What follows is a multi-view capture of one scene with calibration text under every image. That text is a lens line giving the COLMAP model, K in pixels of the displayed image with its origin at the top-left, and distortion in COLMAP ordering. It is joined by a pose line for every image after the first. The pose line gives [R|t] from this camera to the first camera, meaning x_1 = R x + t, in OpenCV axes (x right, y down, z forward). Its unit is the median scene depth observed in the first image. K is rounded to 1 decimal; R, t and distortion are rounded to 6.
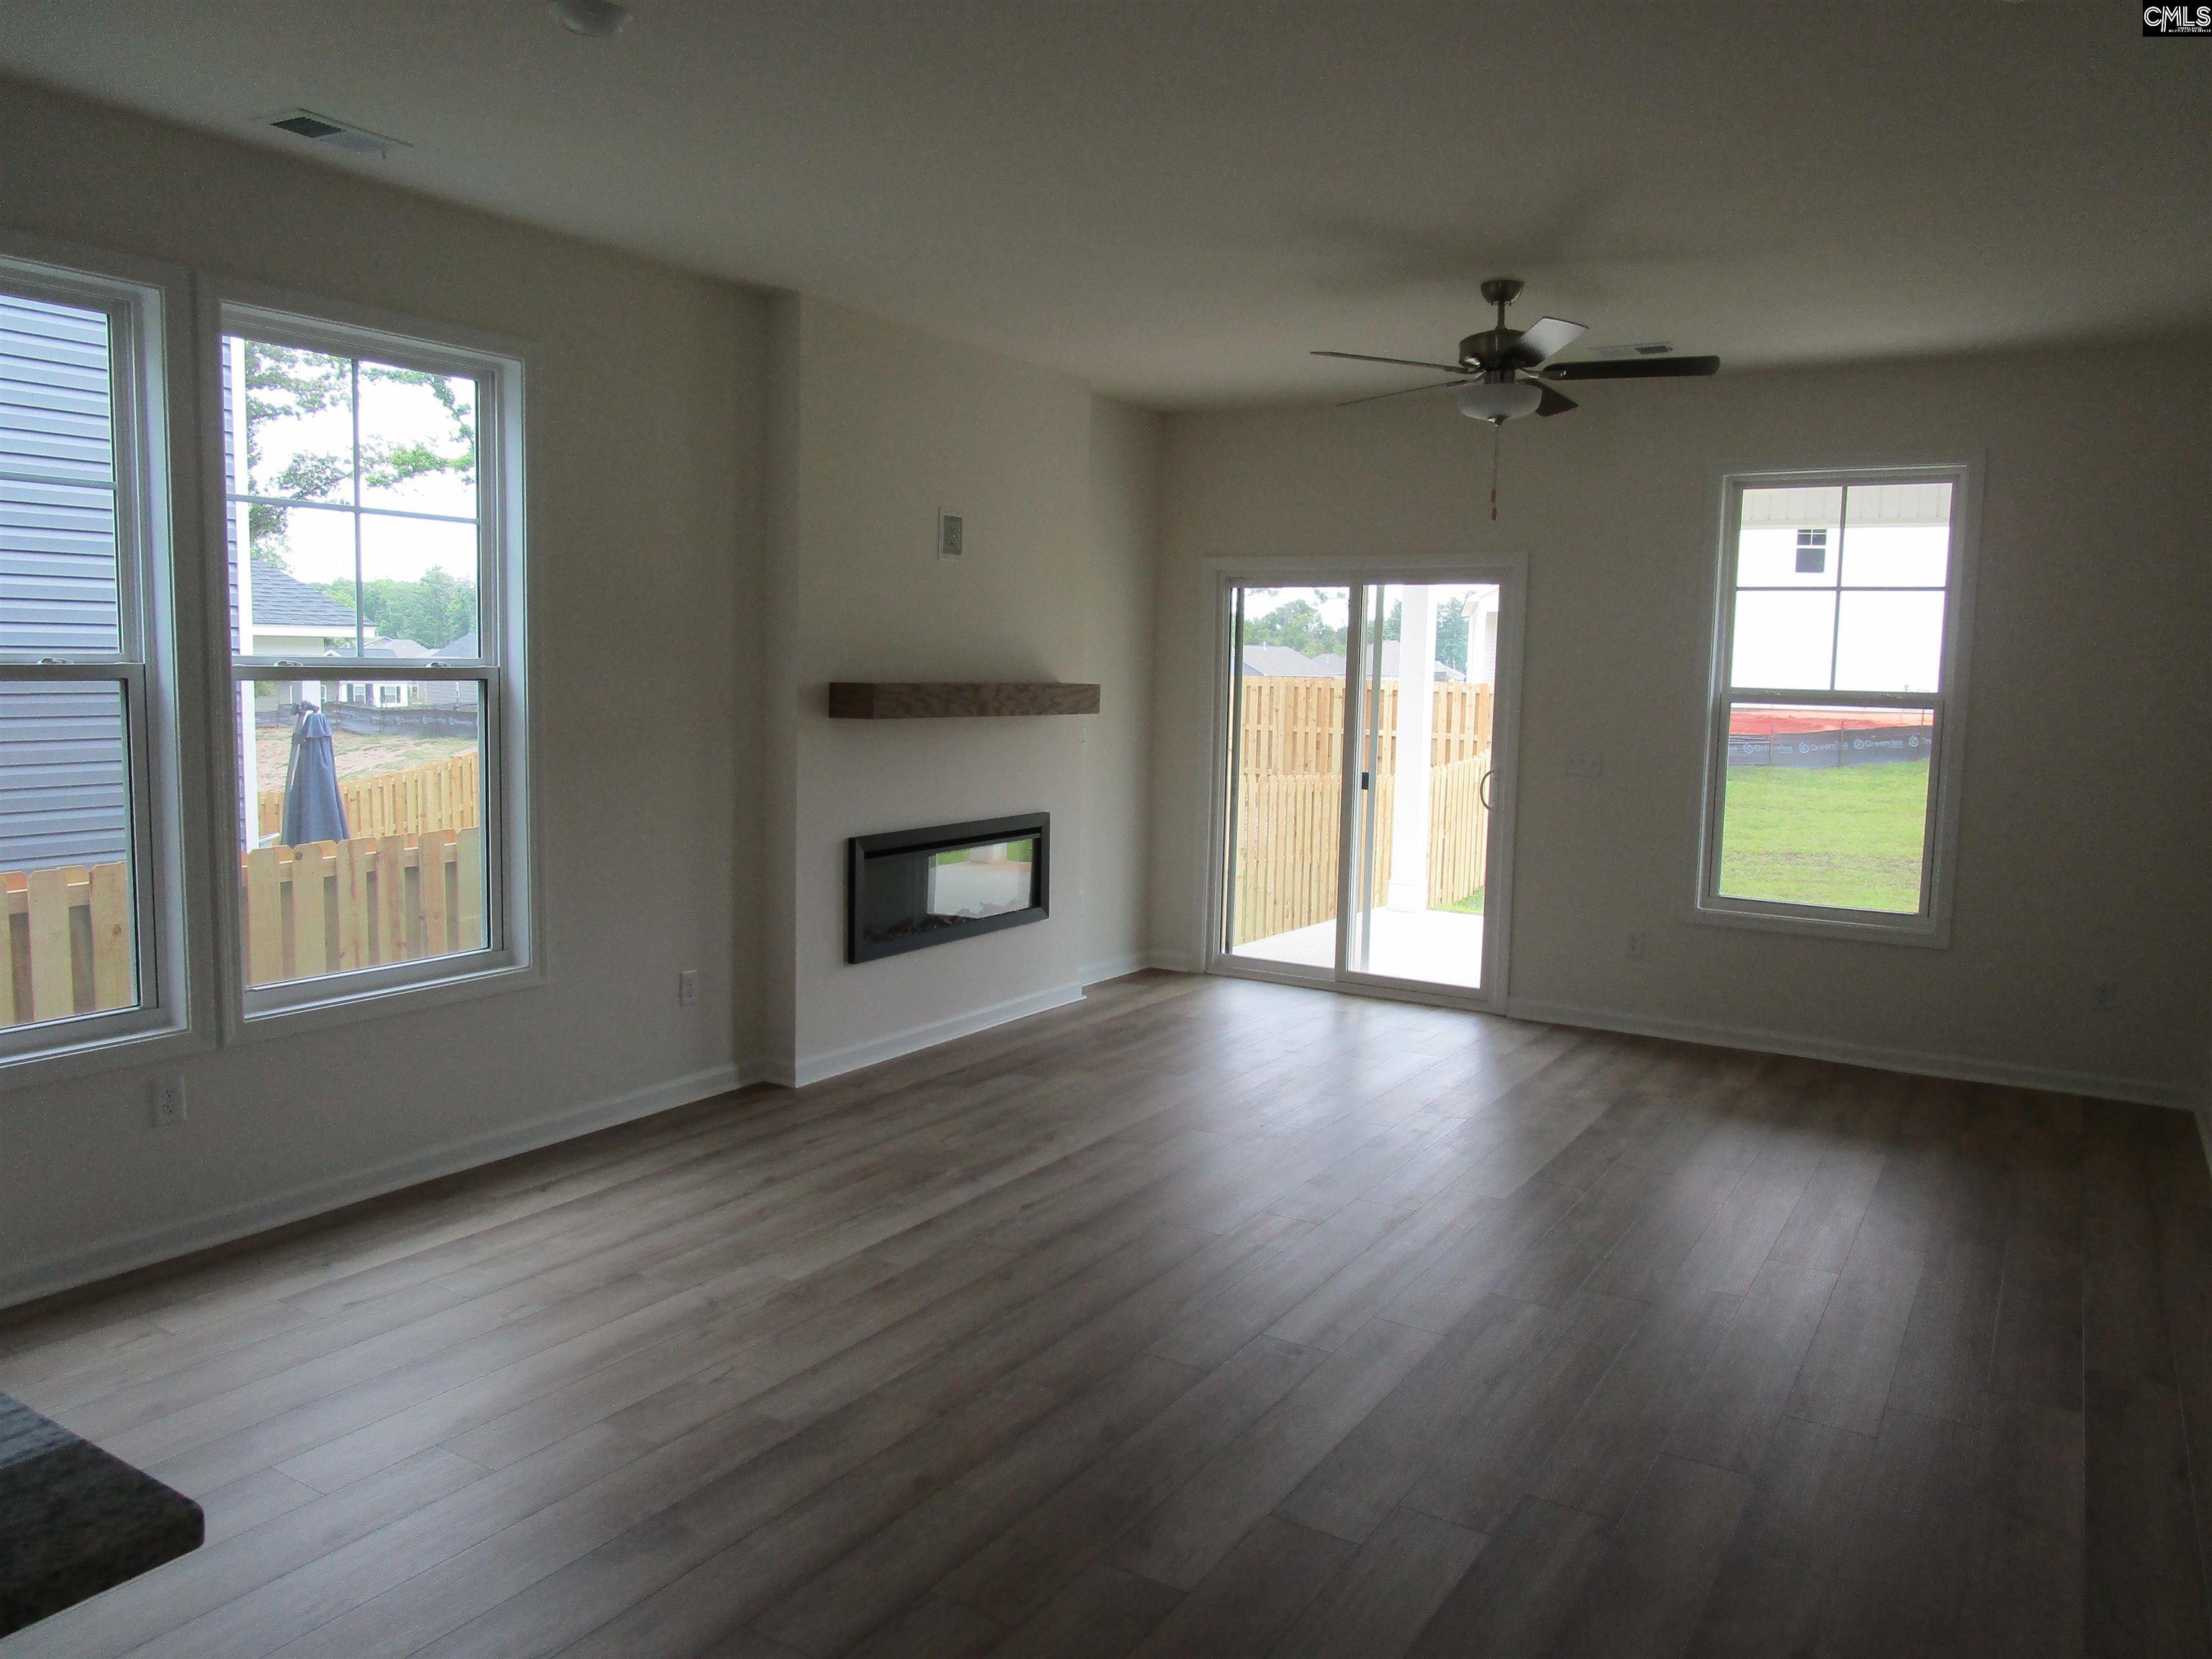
lens RADIAL K [[1572.9, 0, 1123.3], [0, 1572.9, 836.2], [0, 0, 1]] dist [-0.030261, 0.009875]
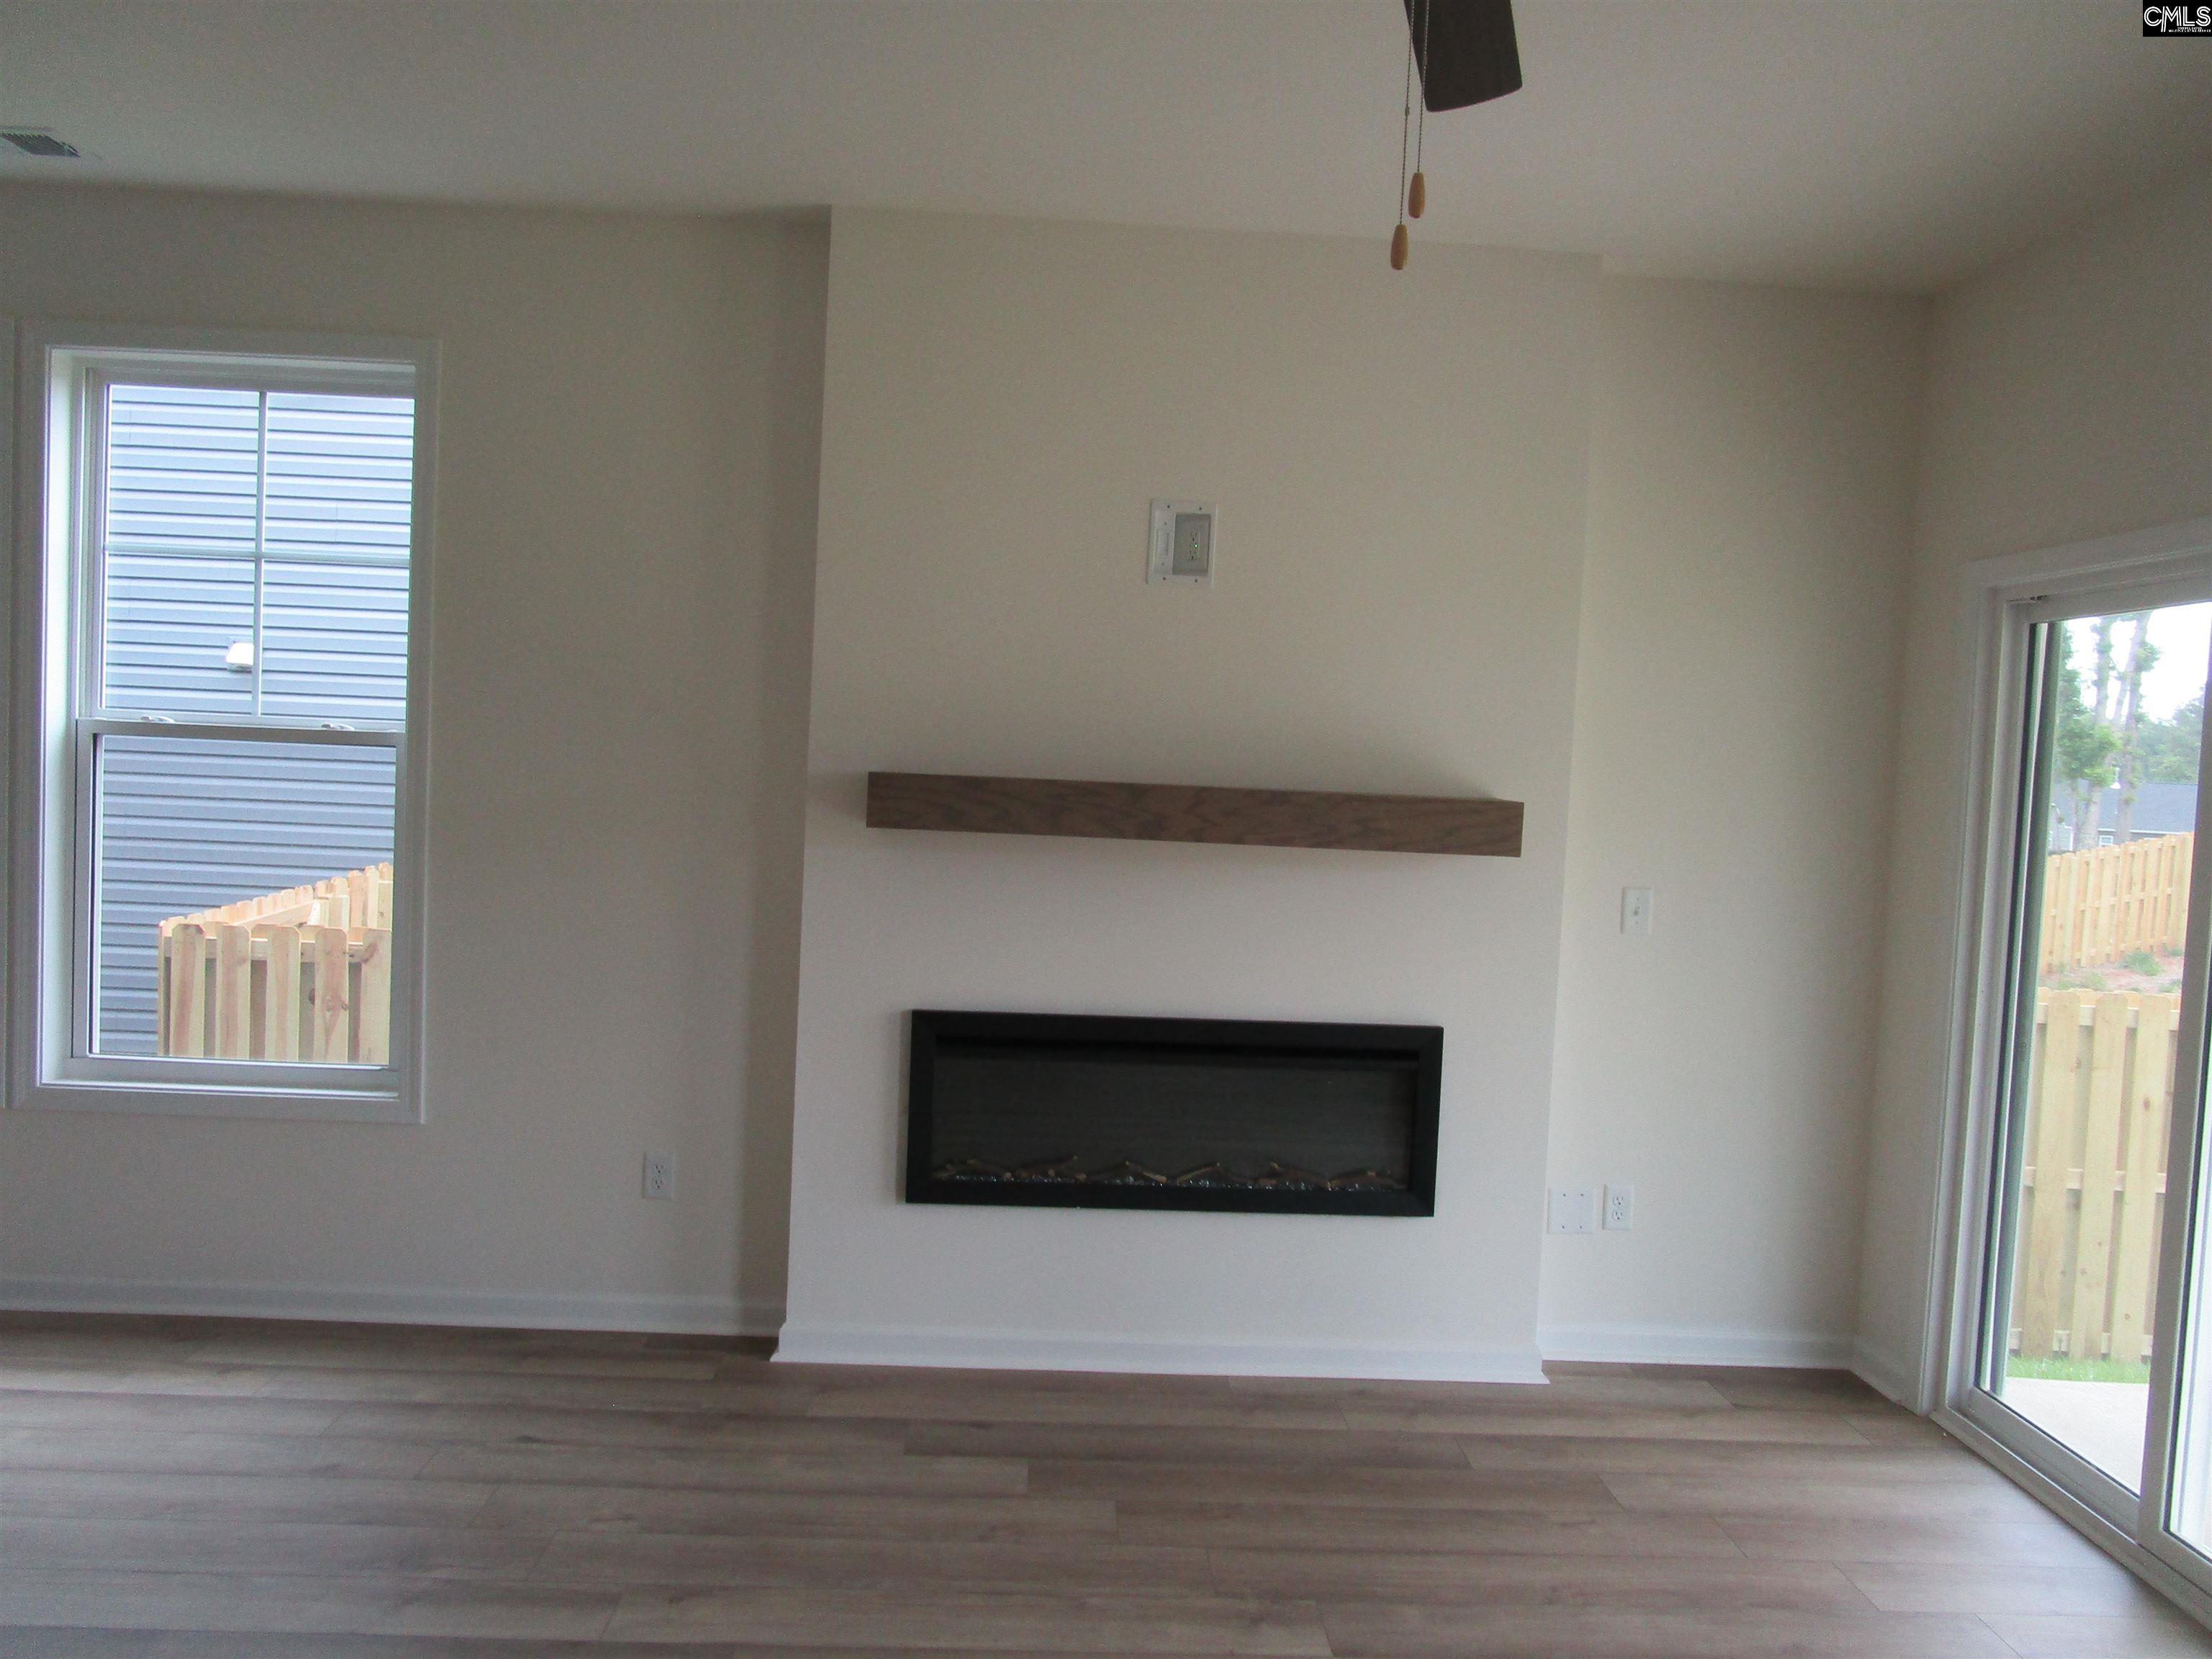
lens RADIAL K [[1572.9, 0, 1101.4], [0, 1572.9, 823.9], [0, 0, 1]] dist [-0.030261, 0.009875]
pose [[0.558913, 0.040147, -0.828254, 0.426886], [-0.124677, 0.991542, -0.036071, -0.064022], [0.819800, 0.123425, 0.559191, 0.717110]]
